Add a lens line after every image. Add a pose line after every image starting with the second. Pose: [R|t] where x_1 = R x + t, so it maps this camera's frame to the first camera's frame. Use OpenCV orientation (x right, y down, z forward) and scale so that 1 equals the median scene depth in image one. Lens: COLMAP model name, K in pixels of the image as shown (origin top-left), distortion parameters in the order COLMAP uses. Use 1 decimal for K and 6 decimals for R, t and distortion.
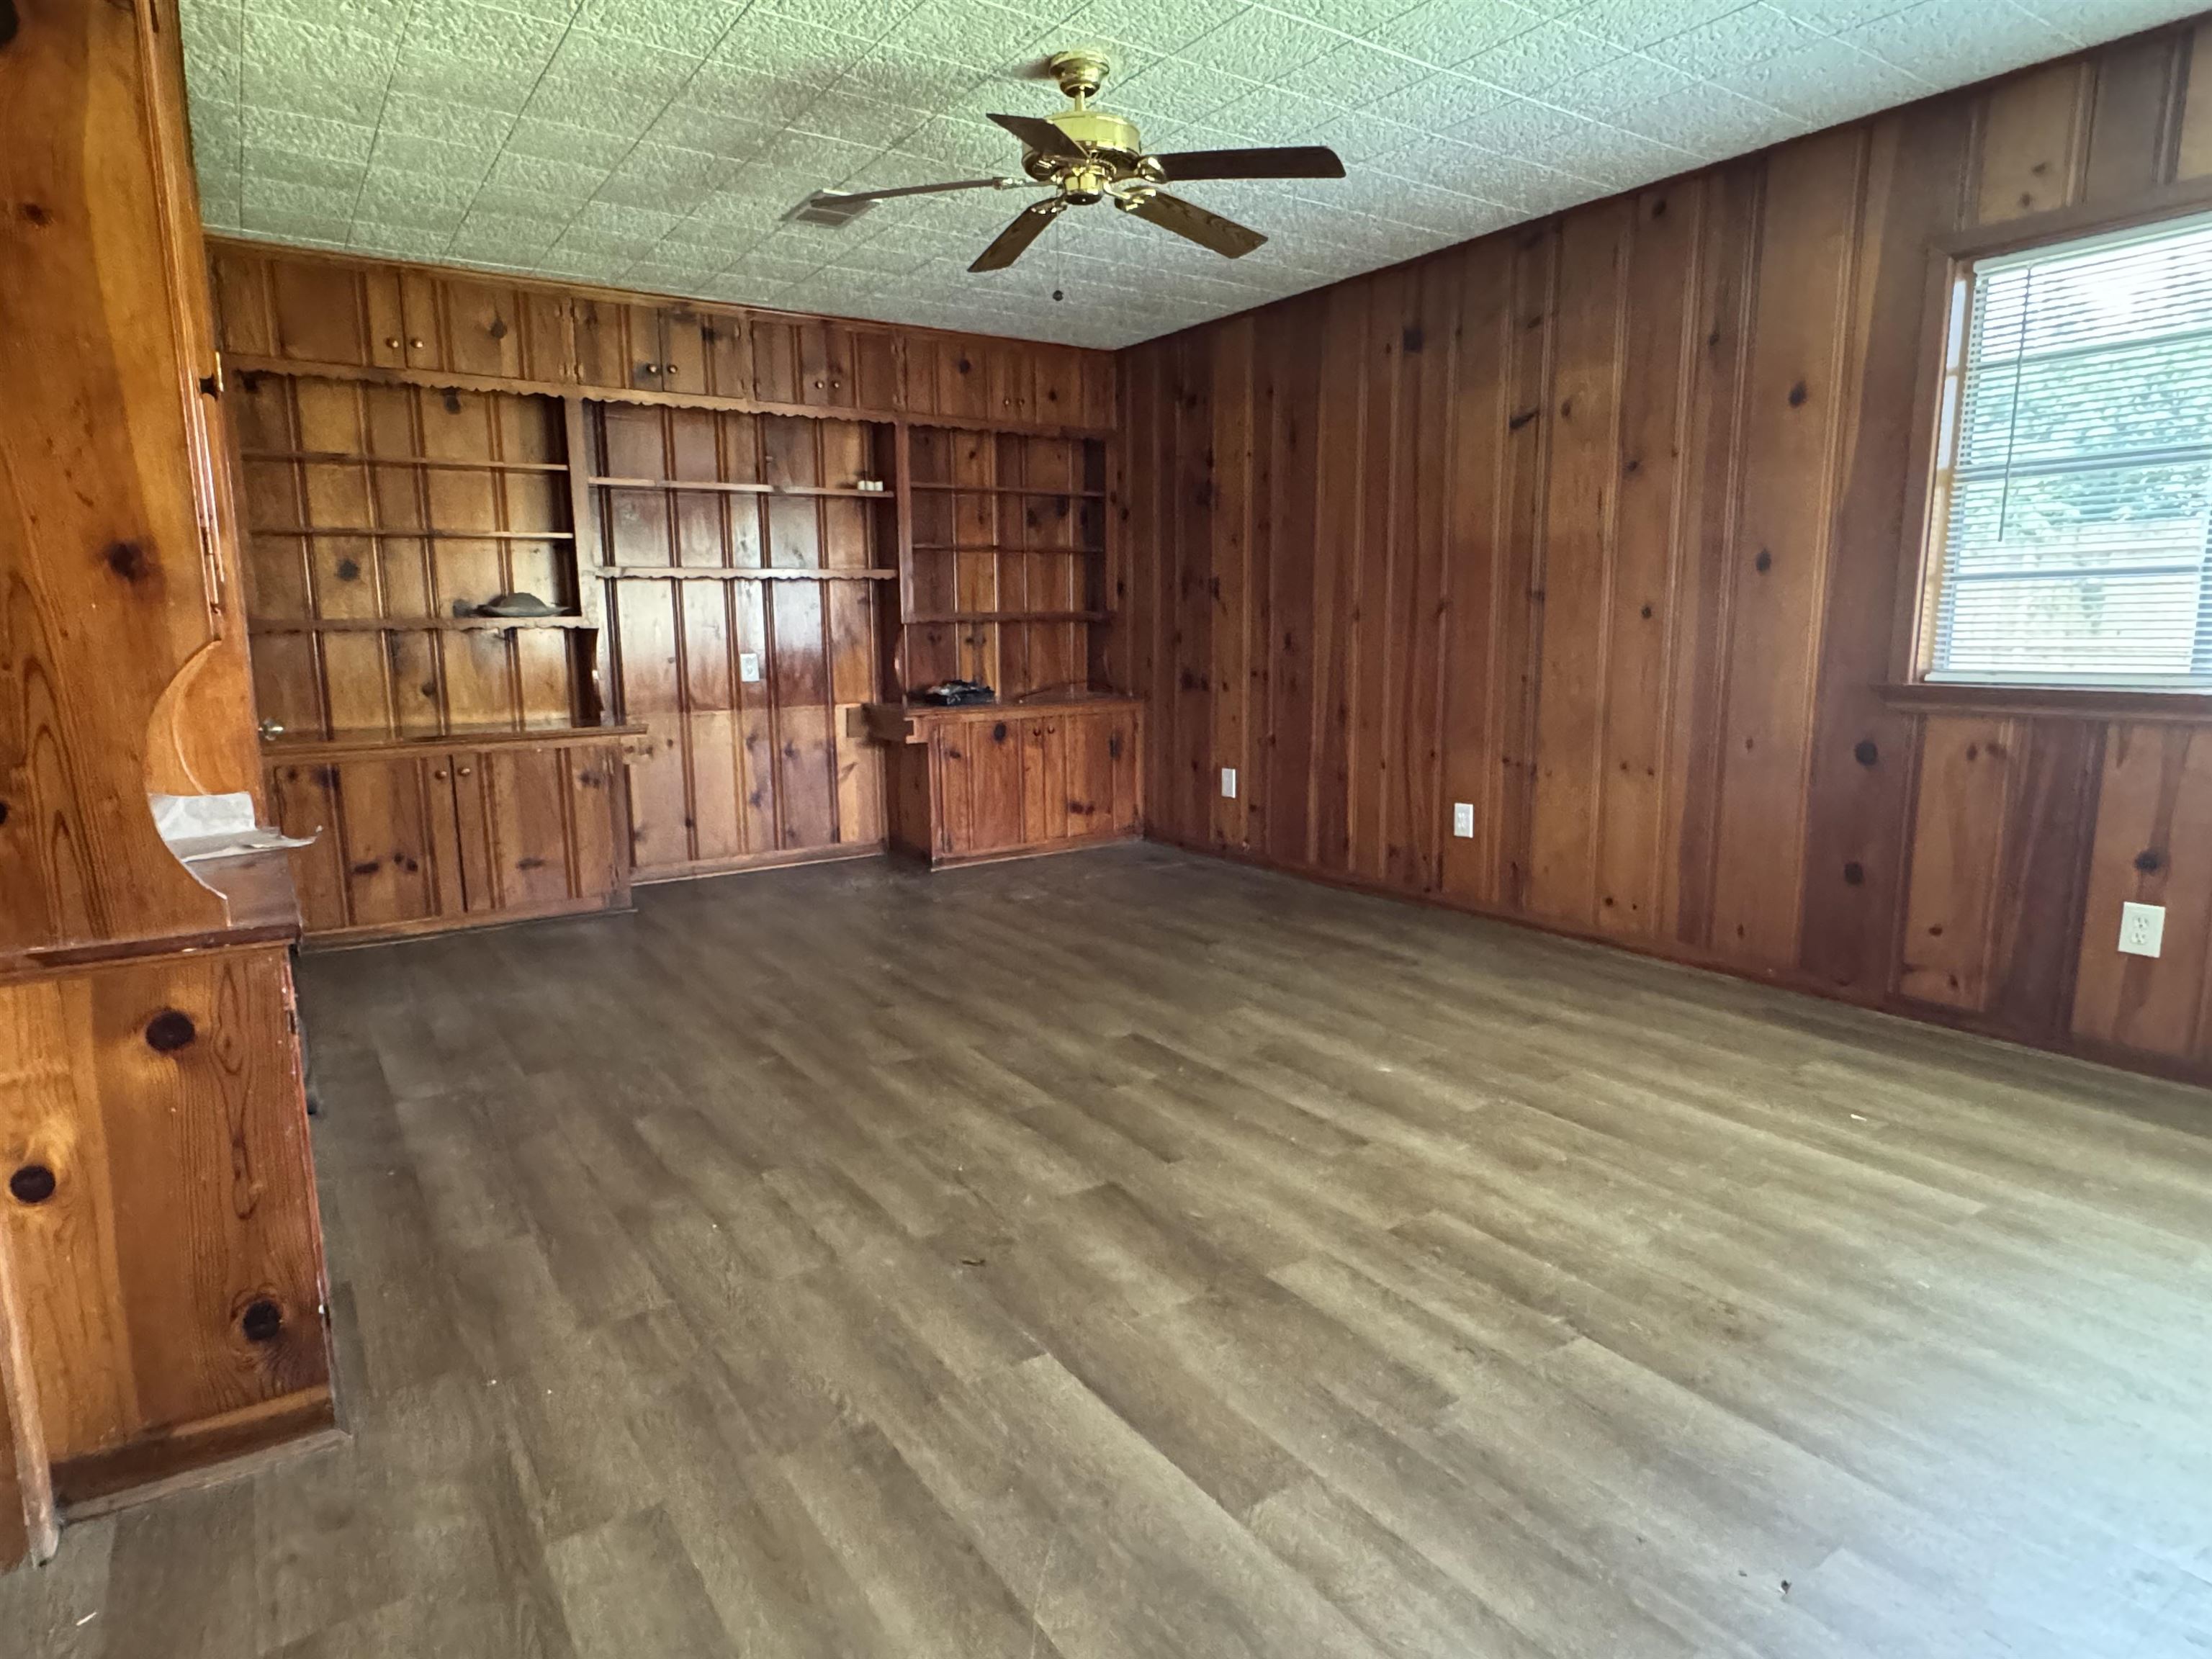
lens RADIAL K [[1248.7, 0, 1107.6], [0, 1248.7, 834.1], [0, 0, 1]] dist [-0.003830, 0.001611]
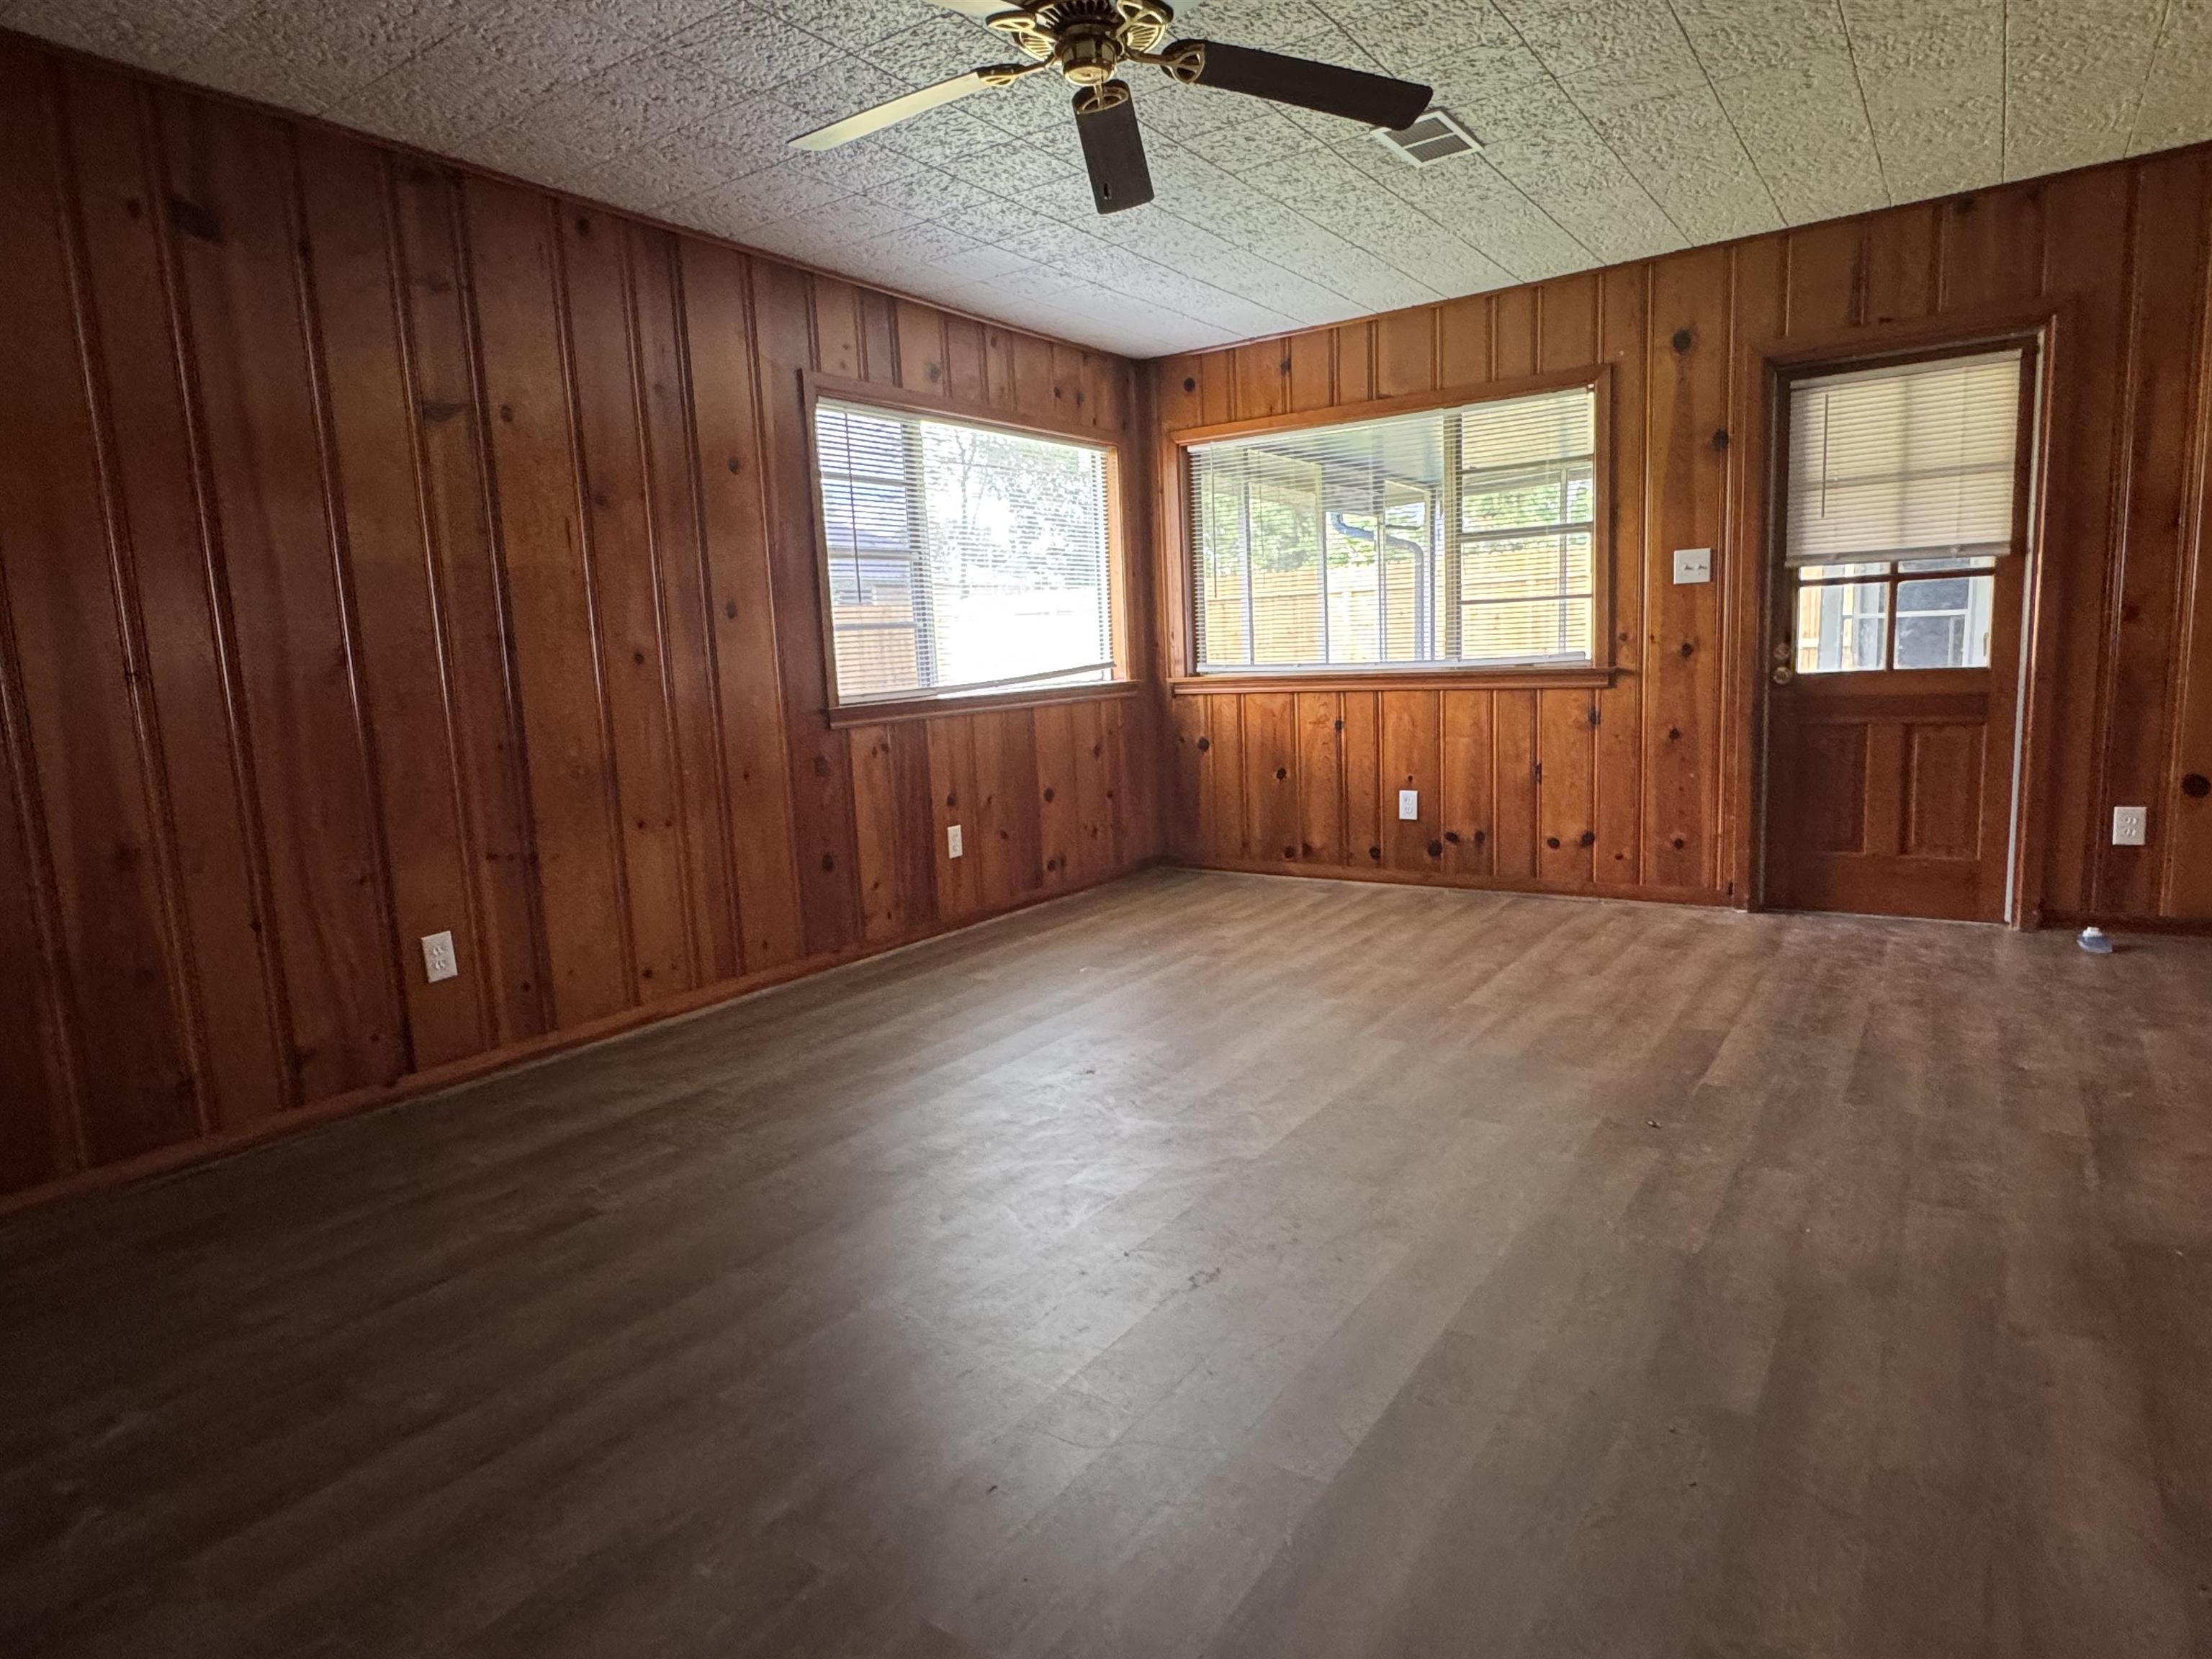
lens RADIAL K [[1248.7, 0, 1098.9], [0, 1248.7, 821.7], [0, 0, 1]] dist [-0.003830, 0.001611]
pose [[-0.348012, -0.103312, 0.931780, -0.978938], [0.207416, 0.960793, 0.183996, -0.271403], [-0.914257, 0.257299, -0.312939, 1.709457]]
